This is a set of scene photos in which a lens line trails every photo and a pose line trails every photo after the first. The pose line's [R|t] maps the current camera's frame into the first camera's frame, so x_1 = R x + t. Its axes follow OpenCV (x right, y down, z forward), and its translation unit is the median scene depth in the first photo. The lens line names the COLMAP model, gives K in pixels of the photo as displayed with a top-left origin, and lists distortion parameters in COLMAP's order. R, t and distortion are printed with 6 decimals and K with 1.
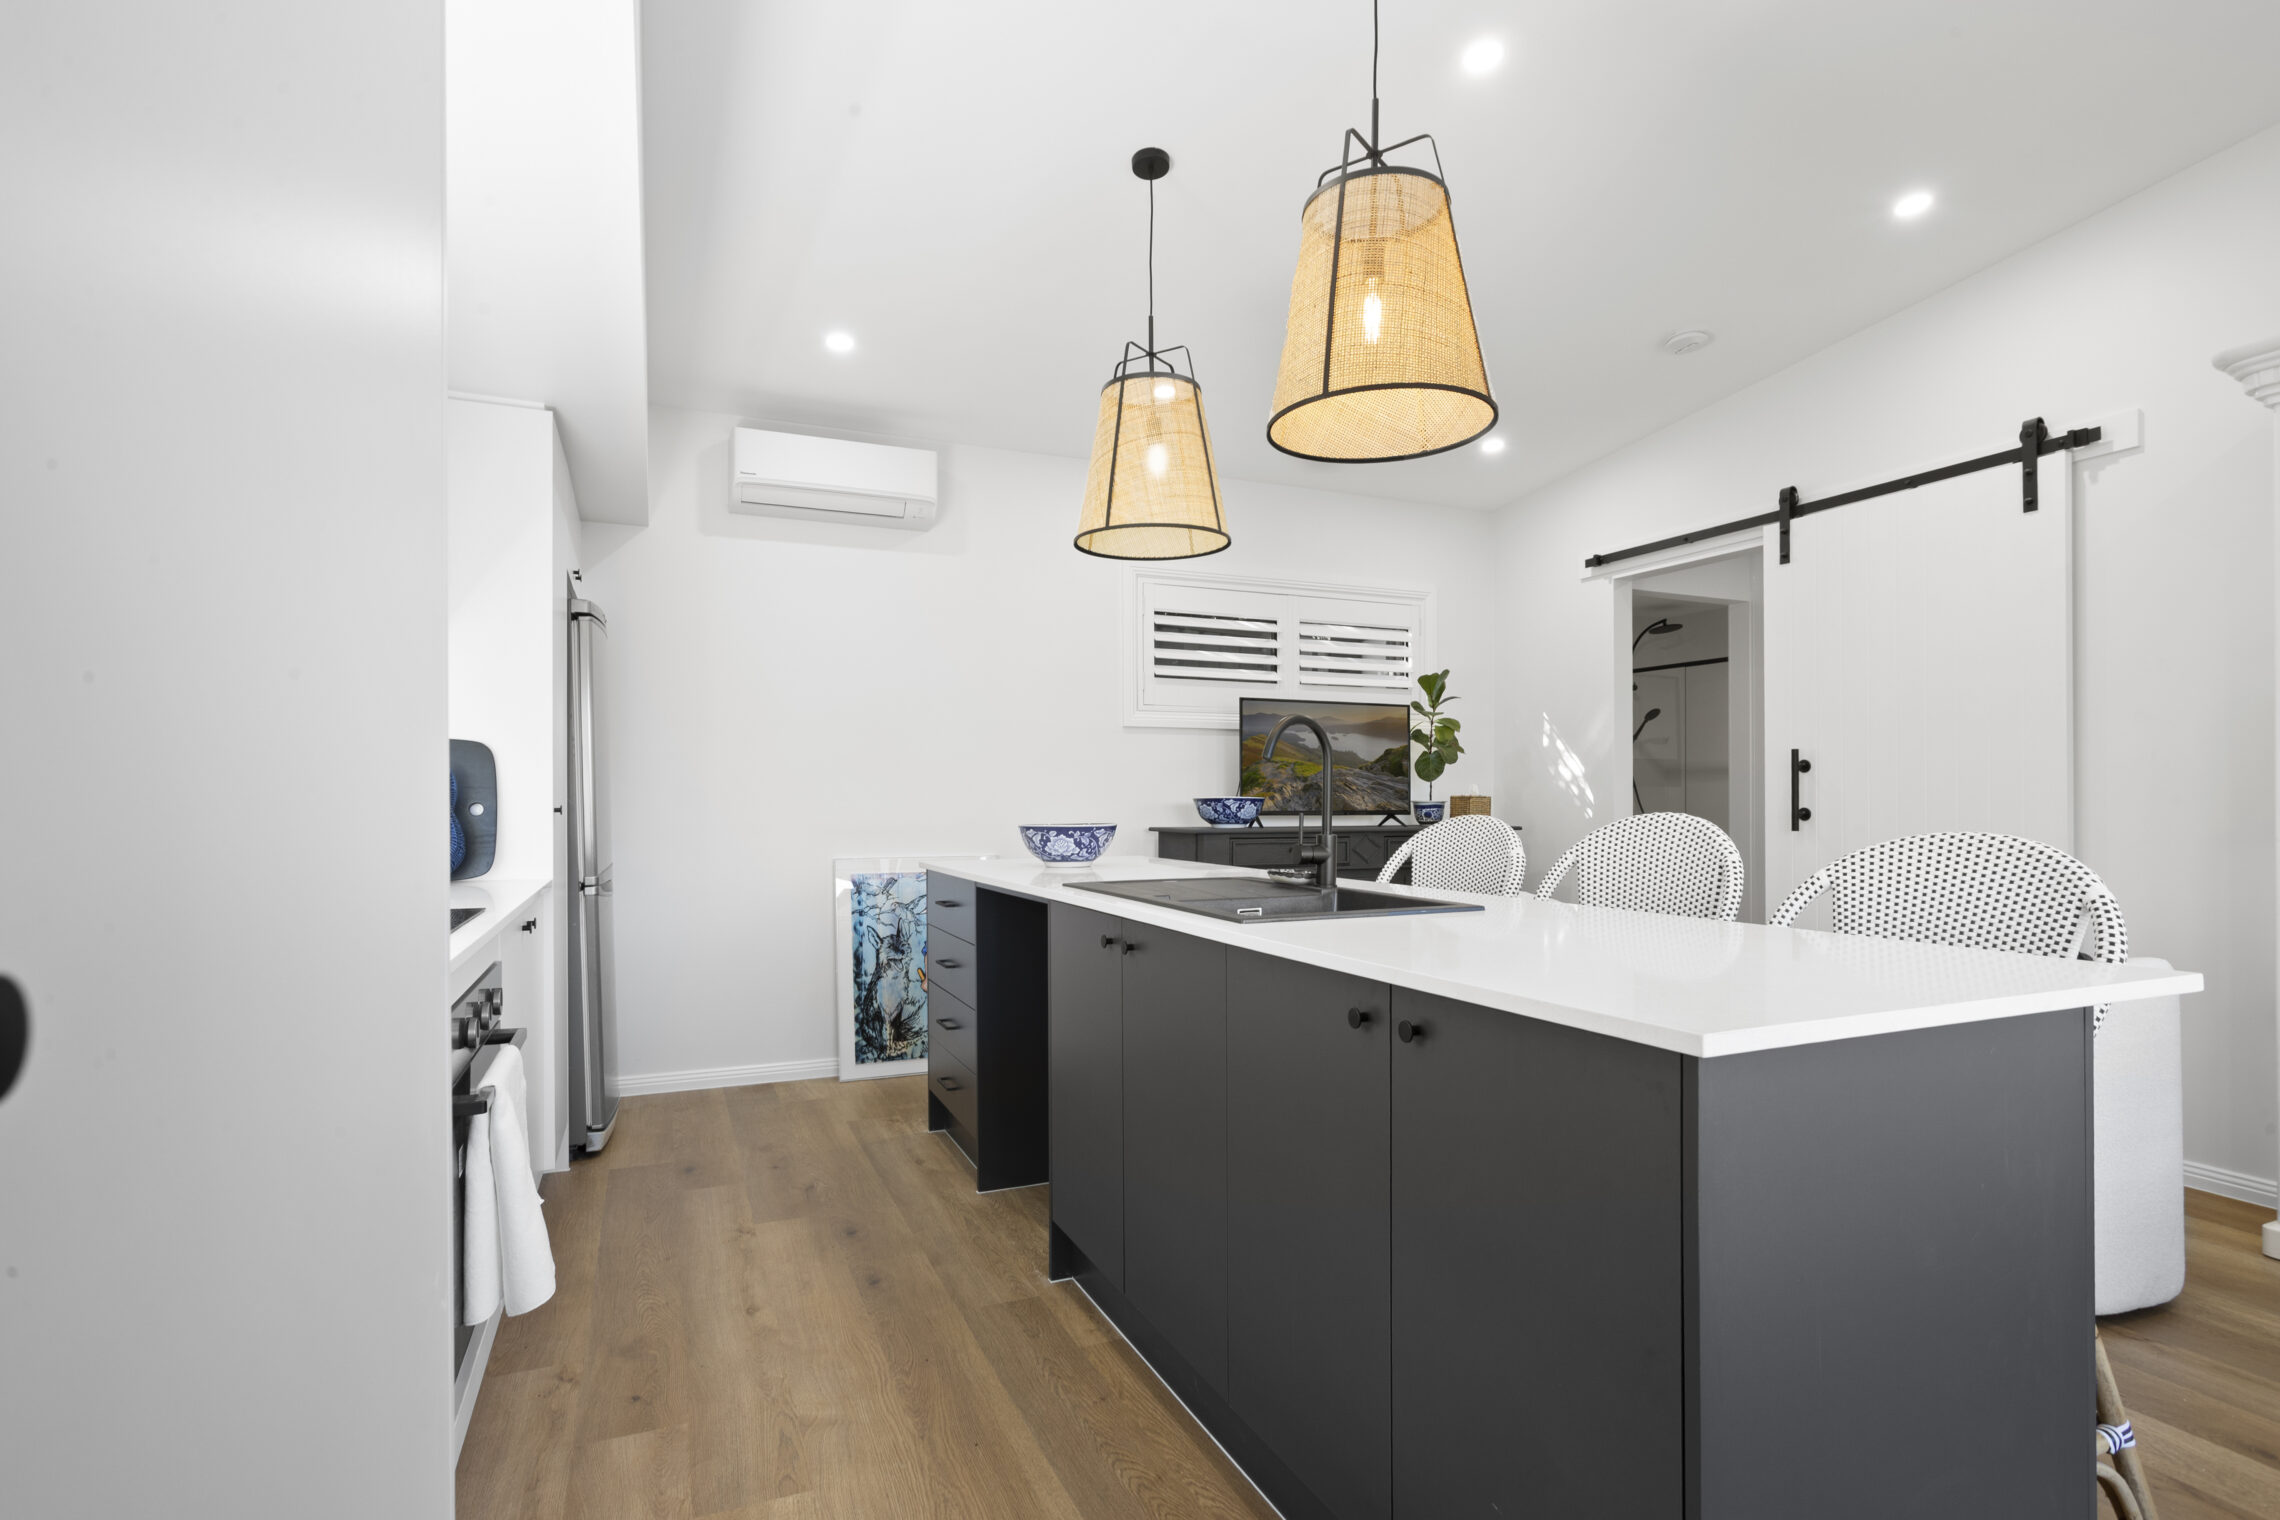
lens RADIAL K [[1071.3, 0, 1136.7], [0, 1071.3, 799.3], [0, 0, 1]] dist [-0.000771, -0.032652]
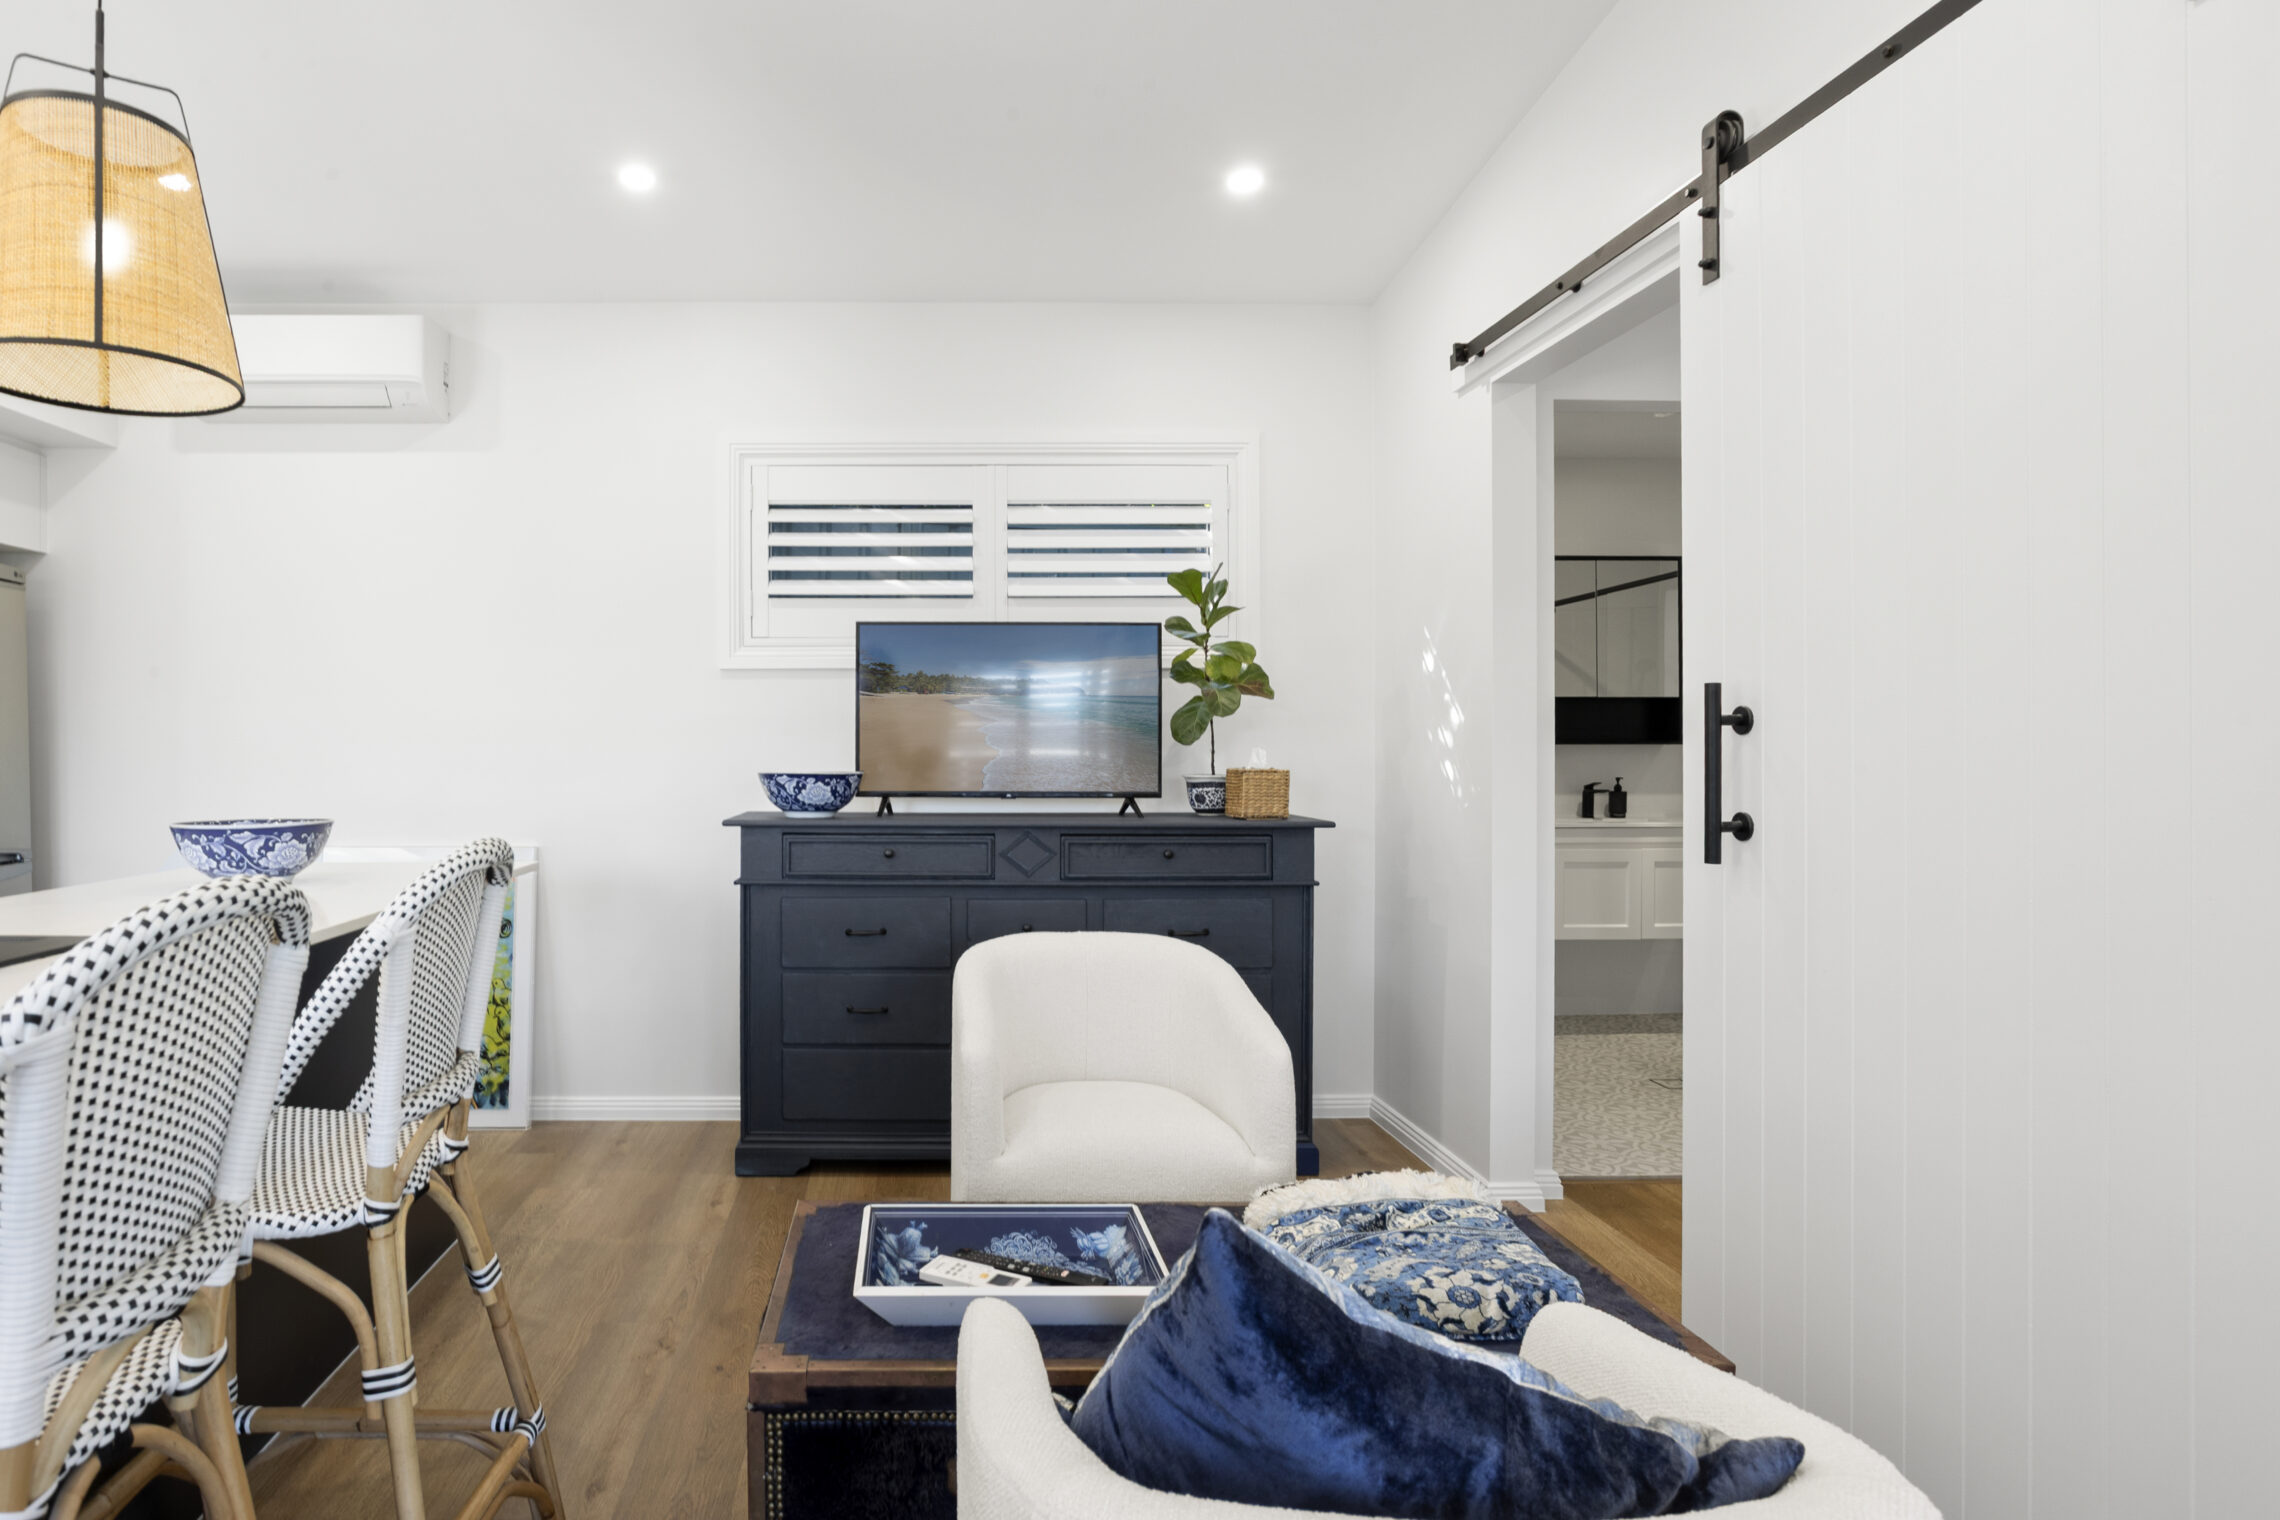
lens RADIAL K [[1162.9, 0, 918.7], [0, 1162.9, 754.8], [0, 0, 1]] dist [-0.002272, 0.000323]
pose [[0.918746, 0.003819, -0.394830, 0.457027], [-0.001200, 0.999976, 0.006878, -0.018046], [0.394846, -0.005845, 0.918729, 0.373061]]
